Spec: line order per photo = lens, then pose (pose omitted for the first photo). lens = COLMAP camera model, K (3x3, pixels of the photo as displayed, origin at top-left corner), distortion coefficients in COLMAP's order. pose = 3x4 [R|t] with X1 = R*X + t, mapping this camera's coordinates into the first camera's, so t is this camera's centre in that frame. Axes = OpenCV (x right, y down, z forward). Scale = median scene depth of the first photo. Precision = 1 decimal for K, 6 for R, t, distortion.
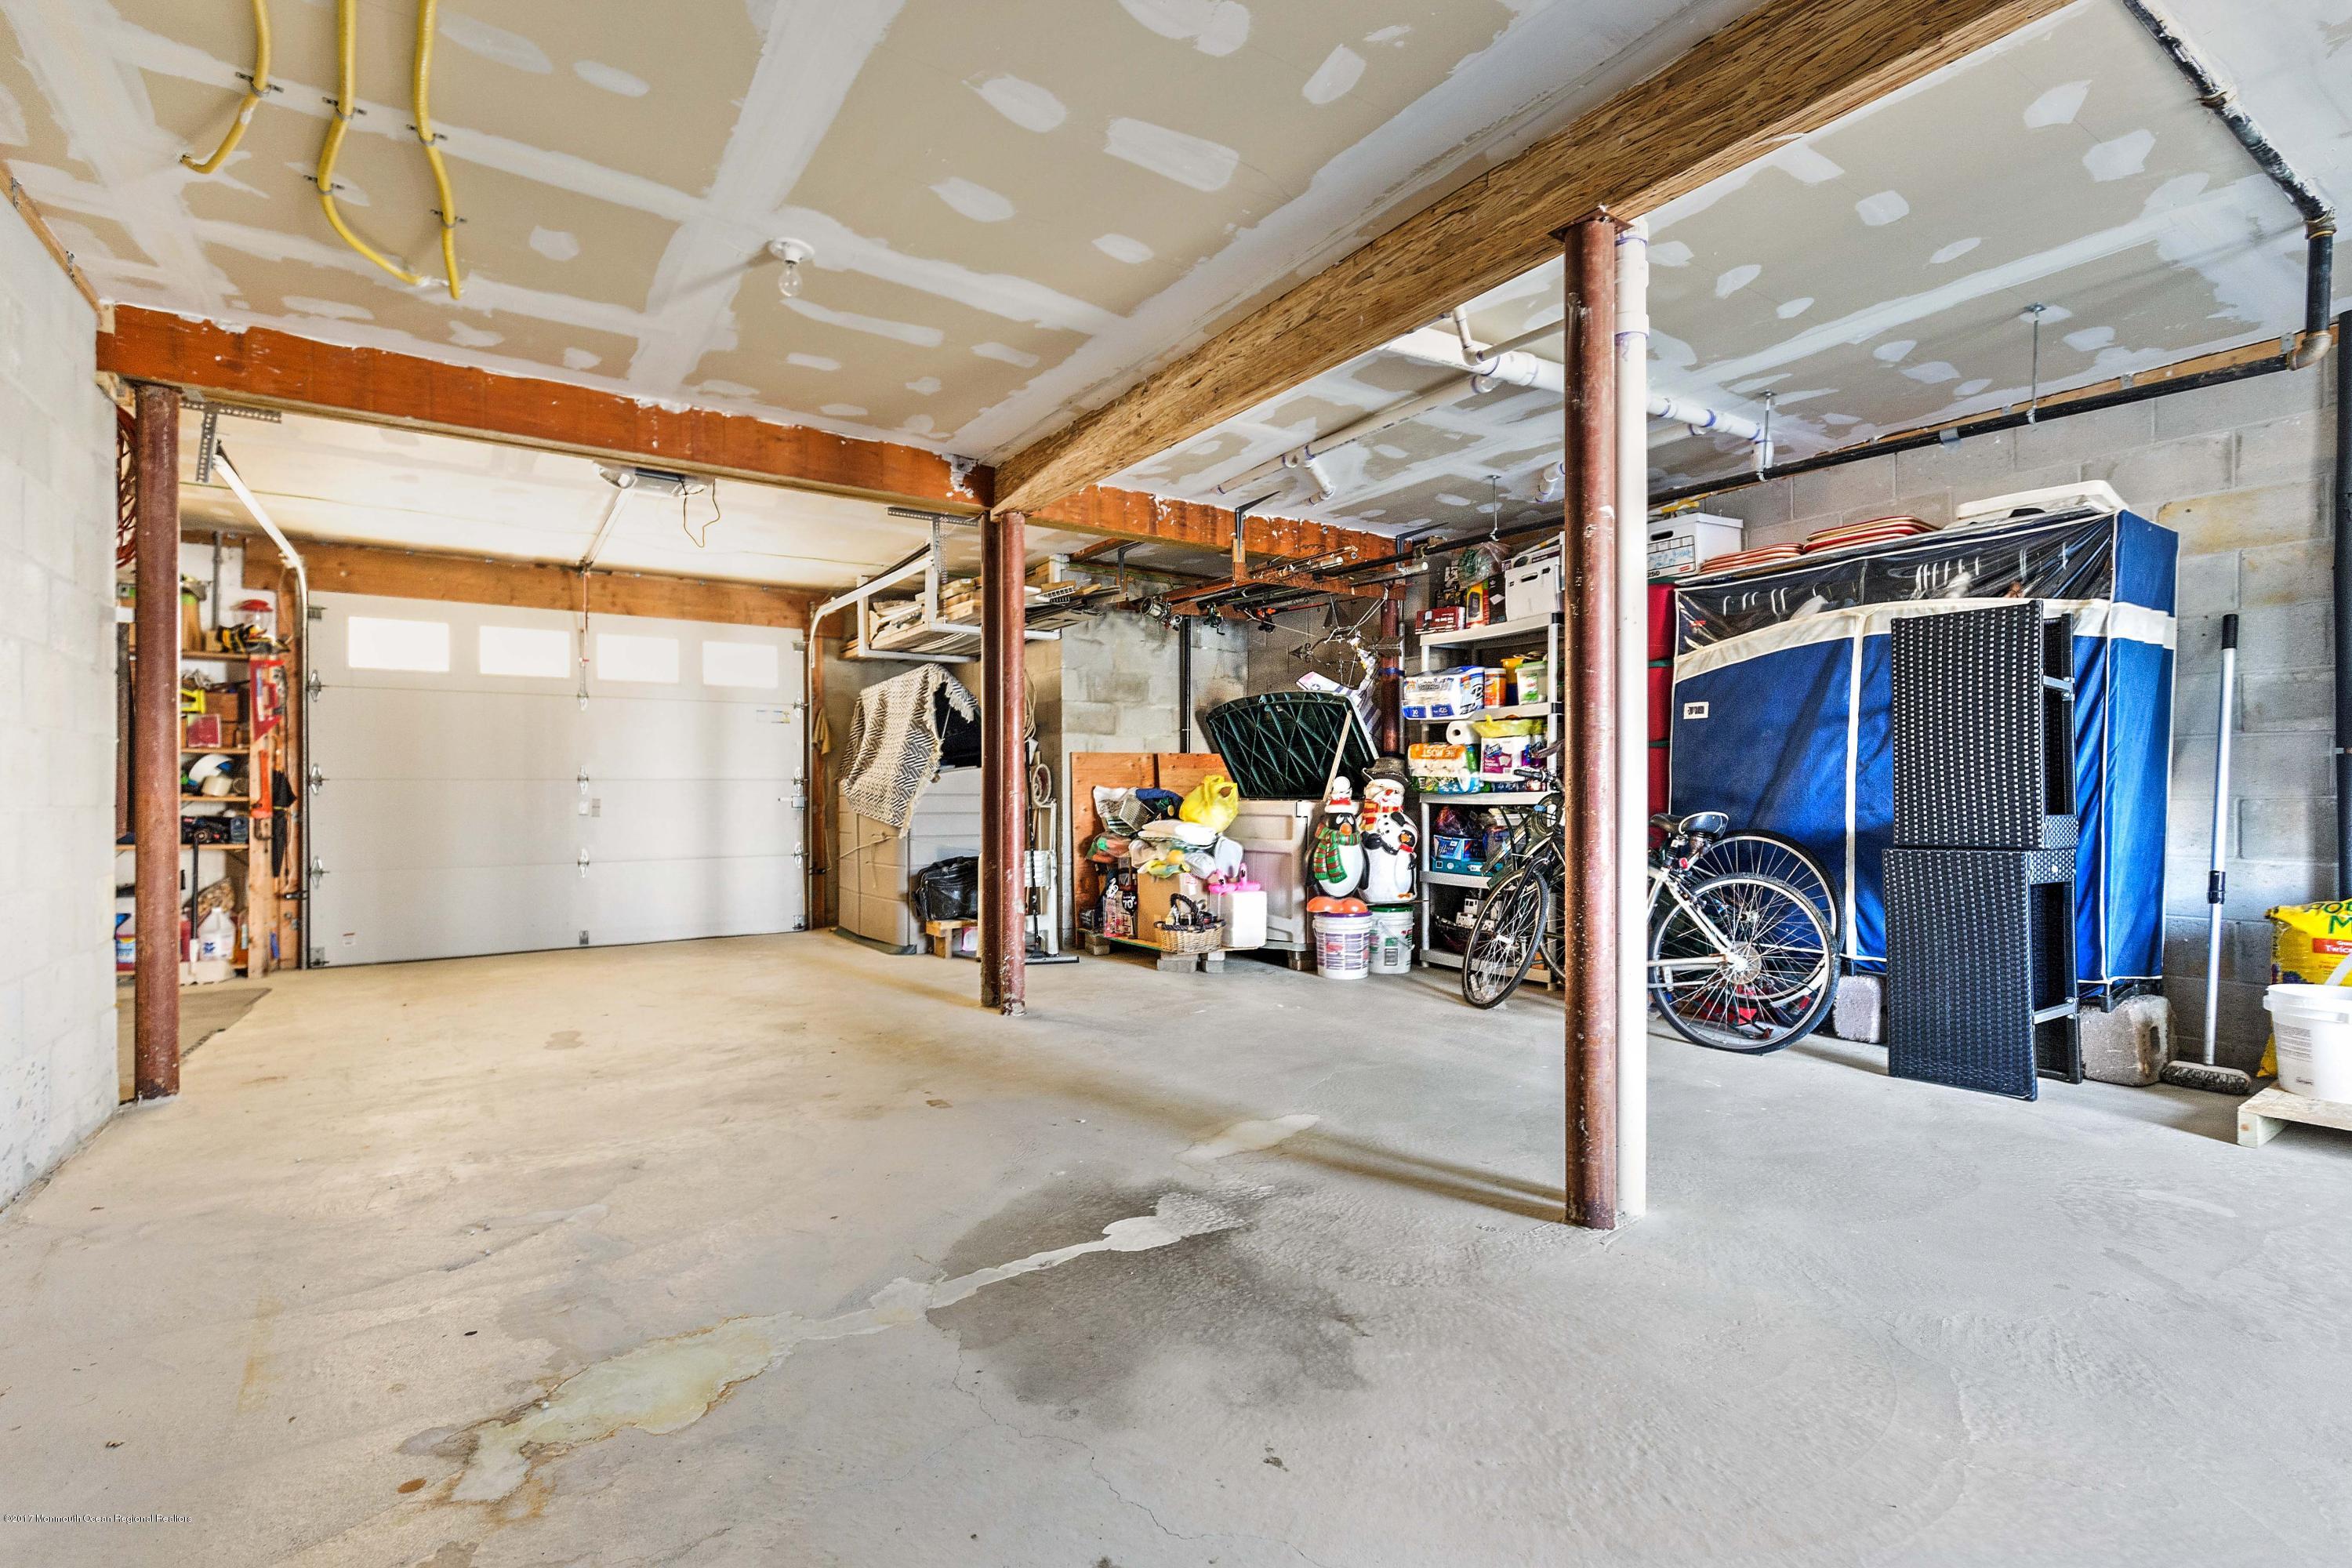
lens RADIAL K [[1069.4, 0, 1176.0], [0, 1069.4, 784.0], [0, 0, 1]] dist [0.002914, -0.000495]
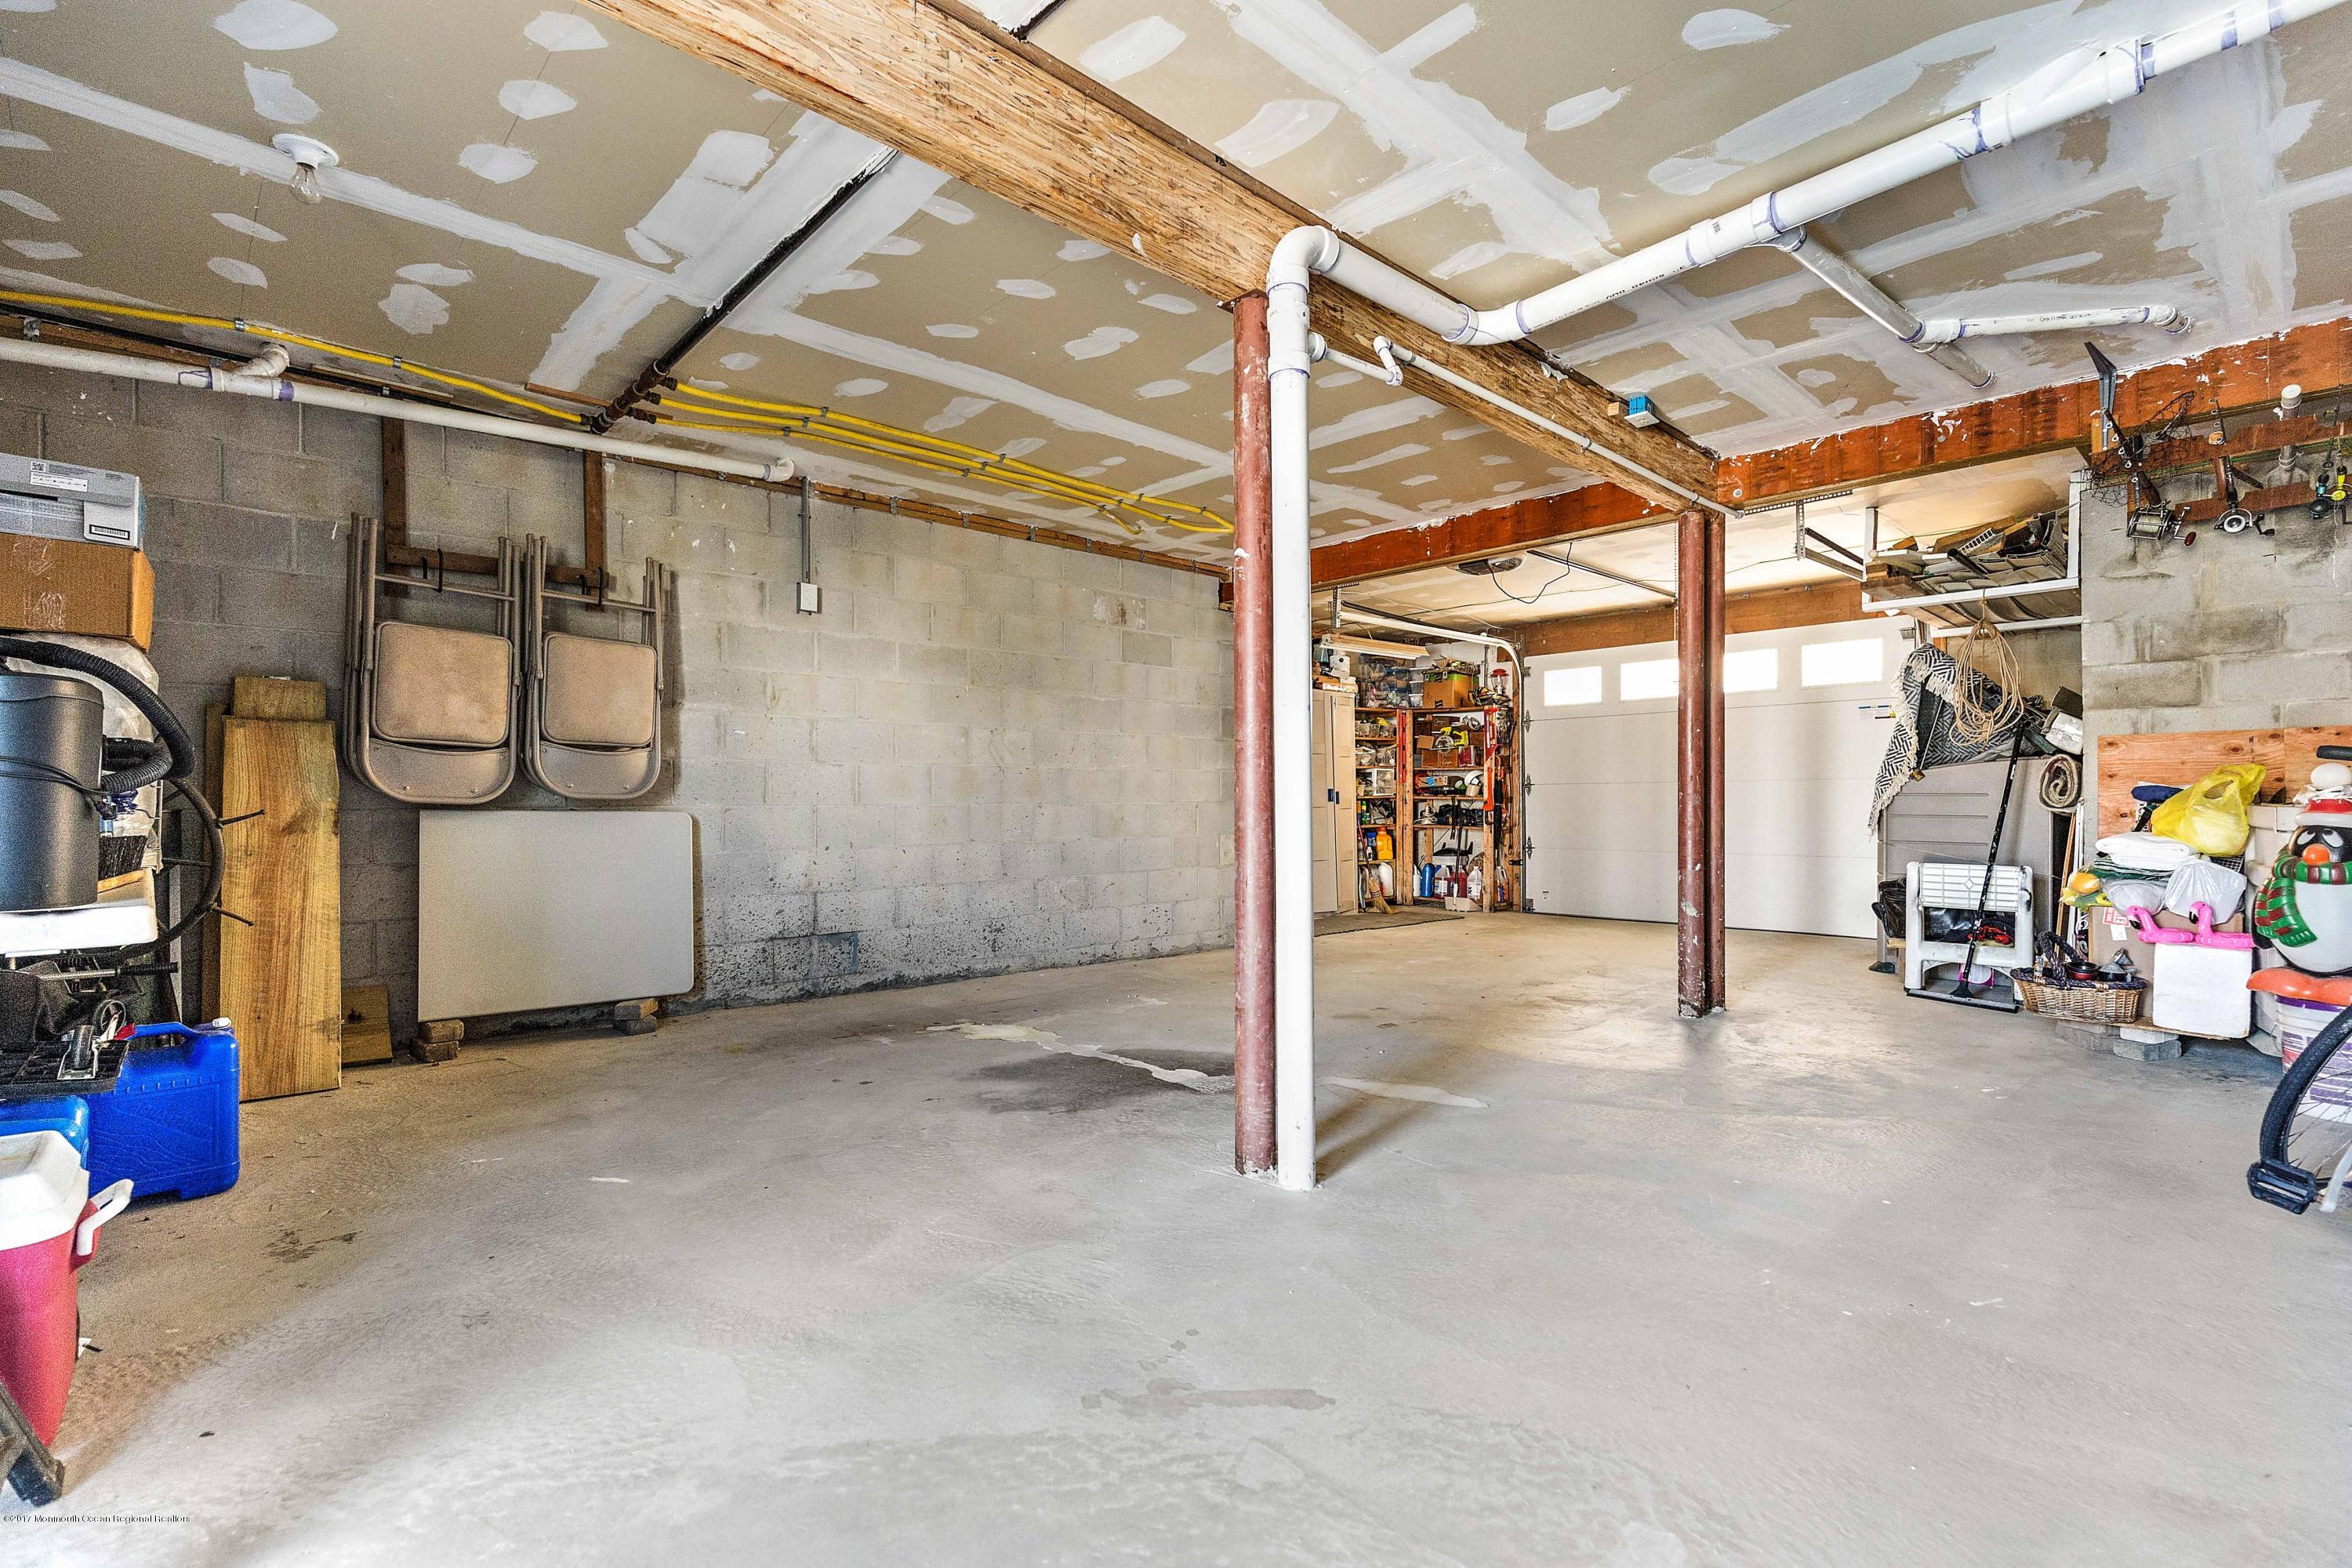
lens RADIAL K [[1069.4, 0, 1176.0], [0, 1069.4, 784.0], [0, 0, 1]] dist [0.002914, -0.000495]
pose [[0.166761, -0.011466, -0.985931, 1.539547], [0.014077, 0.999858, -0.009247, 0.004118], [0.985897, -0.012337, 0.166898, 0.741412]]
